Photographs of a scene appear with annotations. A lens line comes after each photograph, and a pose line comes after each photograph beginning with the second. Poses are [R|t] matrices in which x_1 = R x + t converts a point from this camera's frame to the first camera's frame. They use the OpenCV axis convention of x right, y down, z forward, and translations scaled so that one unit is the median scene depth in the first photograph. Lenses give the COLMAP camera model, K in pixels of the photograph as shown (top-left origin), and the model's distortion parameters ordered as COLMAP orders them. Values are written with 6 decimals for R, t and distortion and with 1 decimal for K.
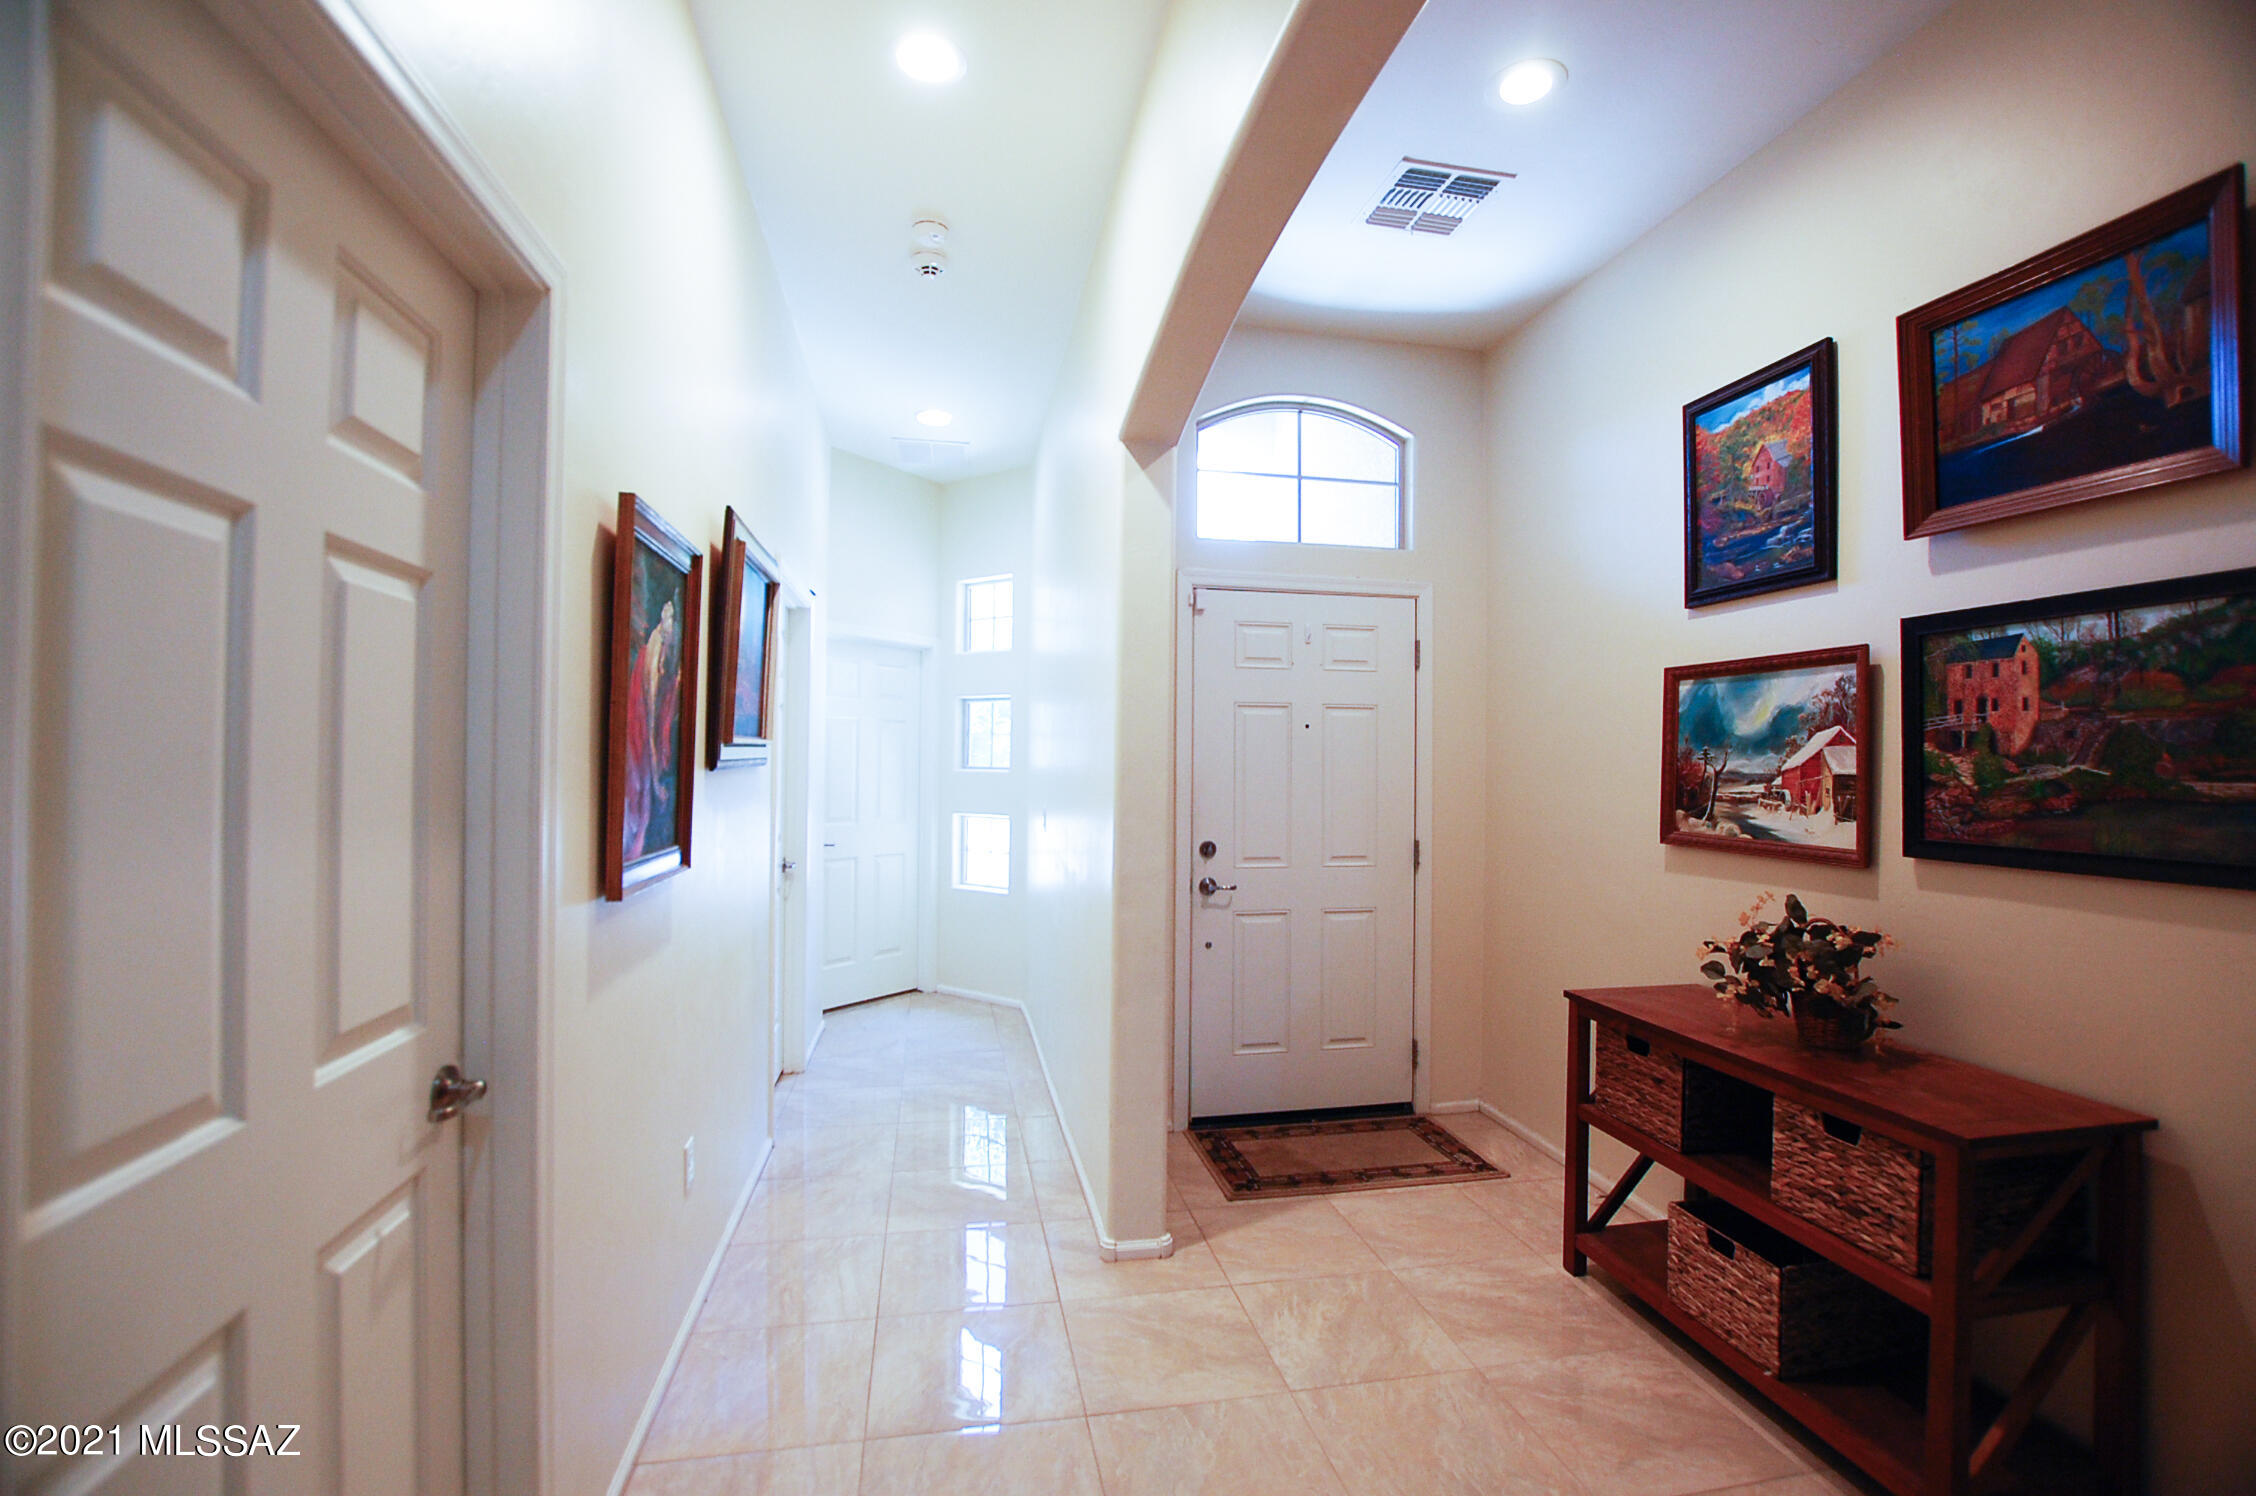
lens RADIAL K [[995.1, 0, 1134.0], [0, 995.1, 754.1], [0, 0, 1]] dist [-0.022346, -0.000296]
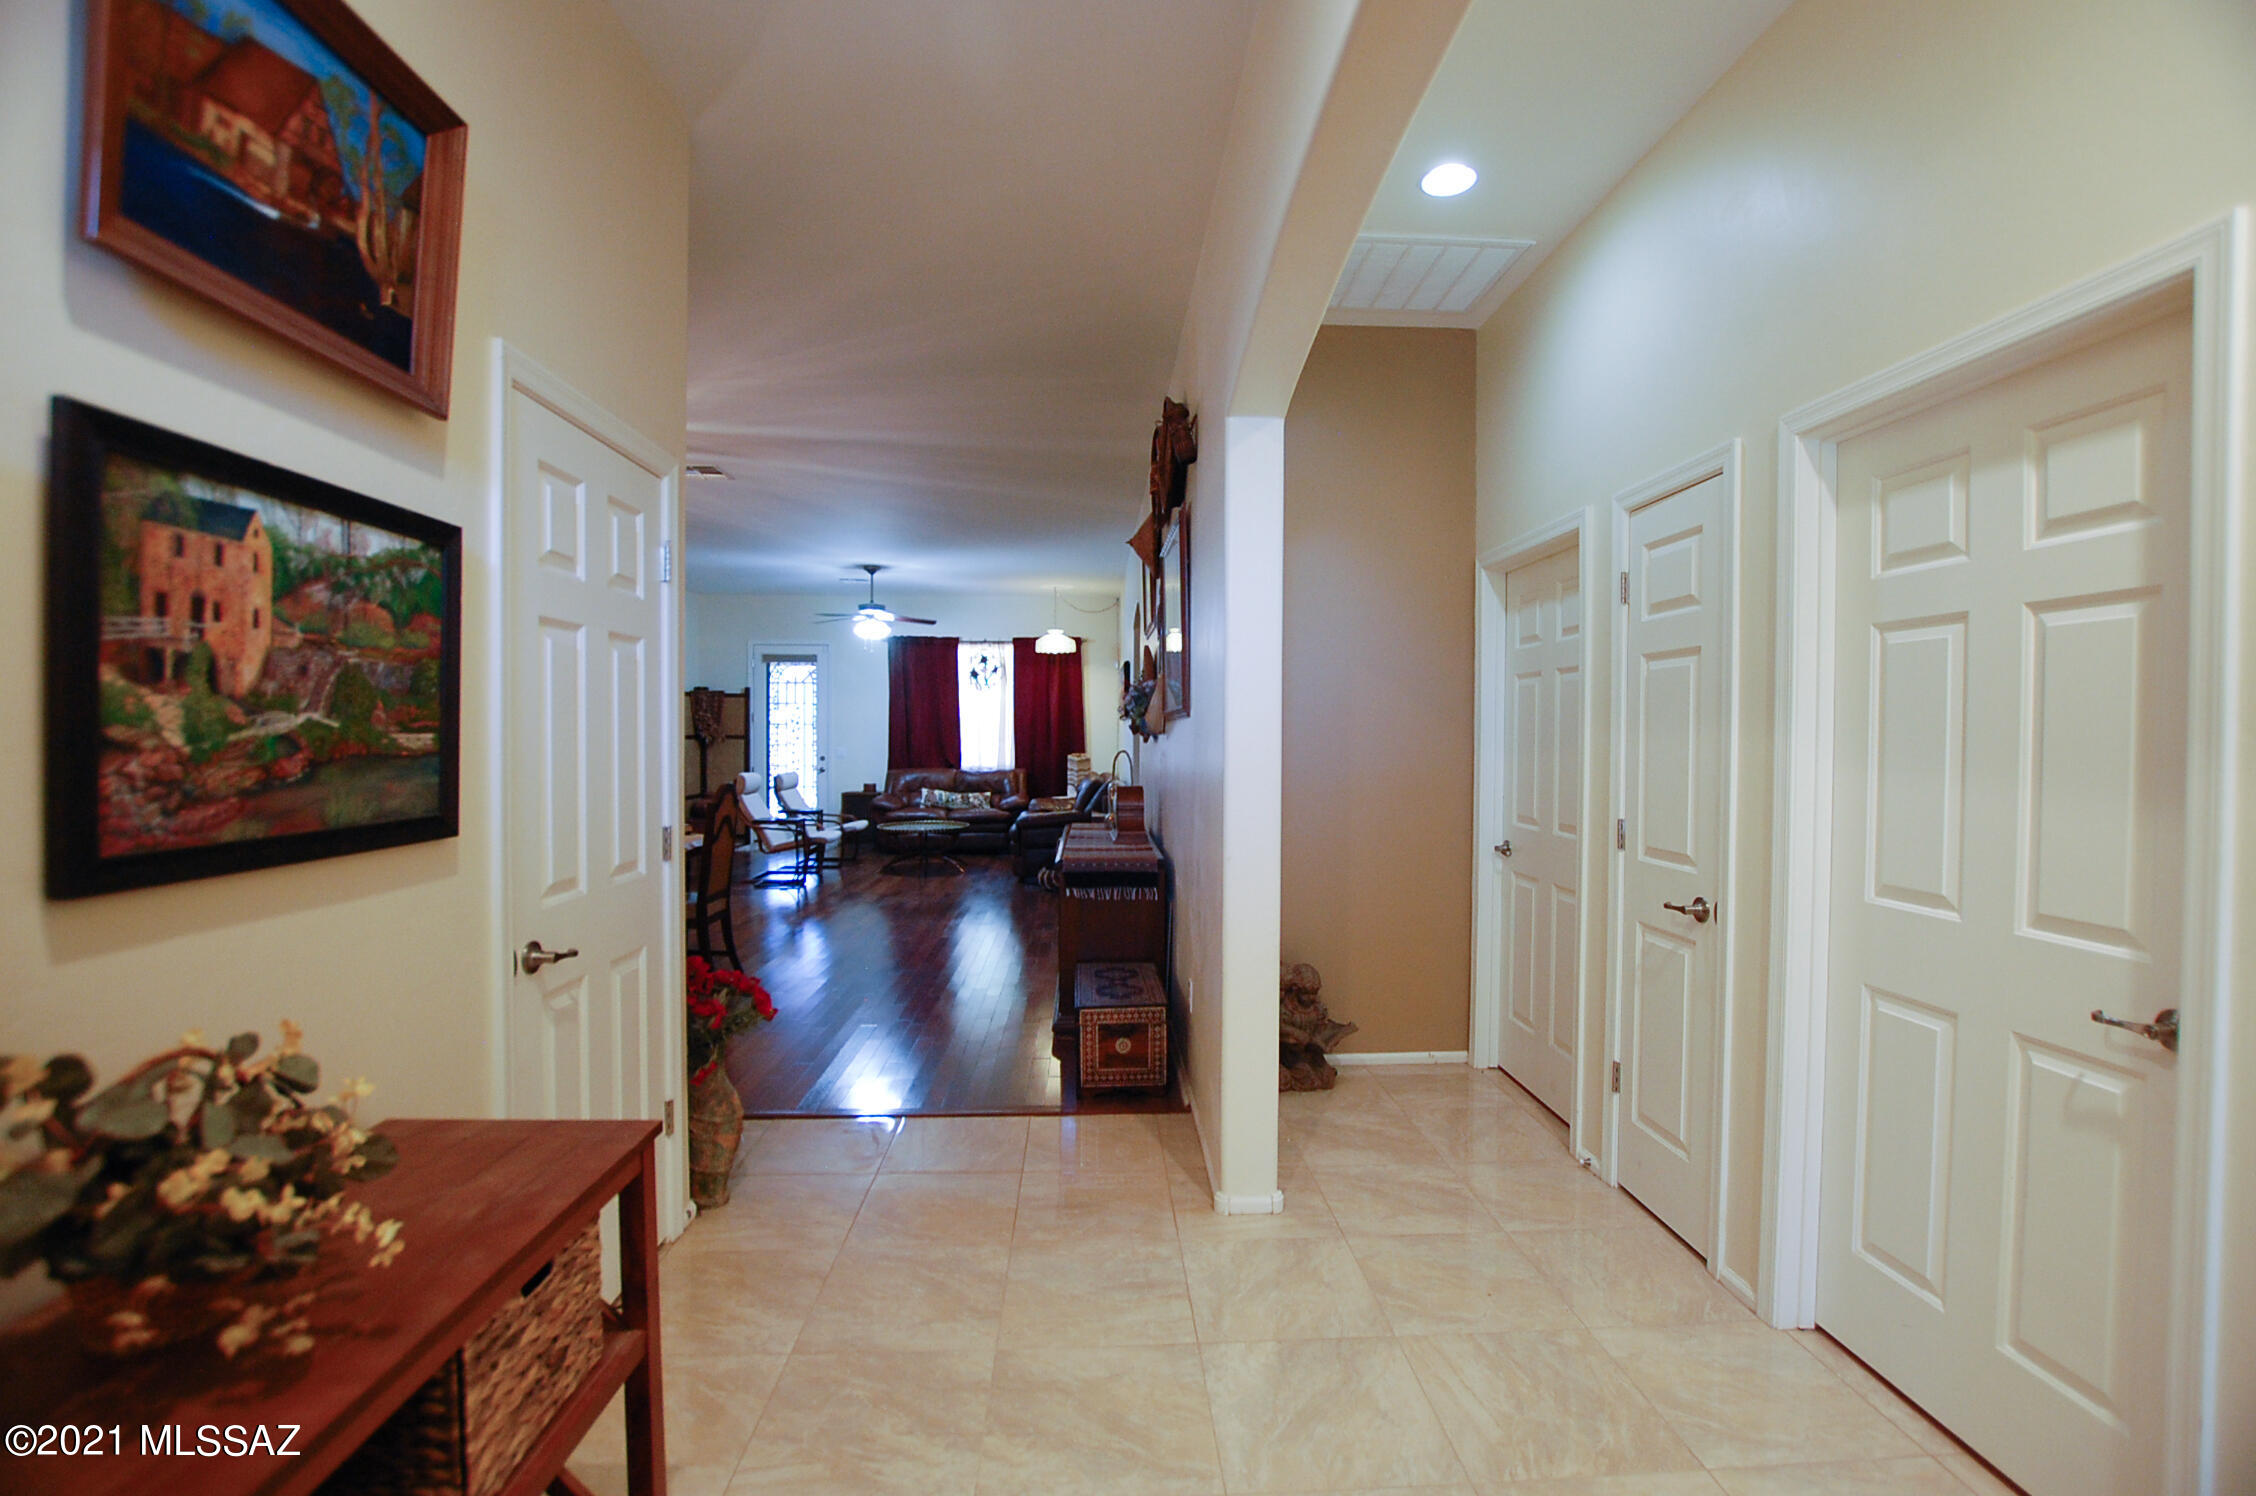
lens RADIAL K [[995.1, 0, 1128.5], [0, 995.1, 749.6], [0, 0, 1]] dist [-0.022346, -0.000296]
pose [[-0.987378, -0.020203, 0.157085, 0.230674], [-0.019380, 0.999789, 0.006771, 0.020579], [-0.157189, 0.003641, -0.987562, 1.555351]]
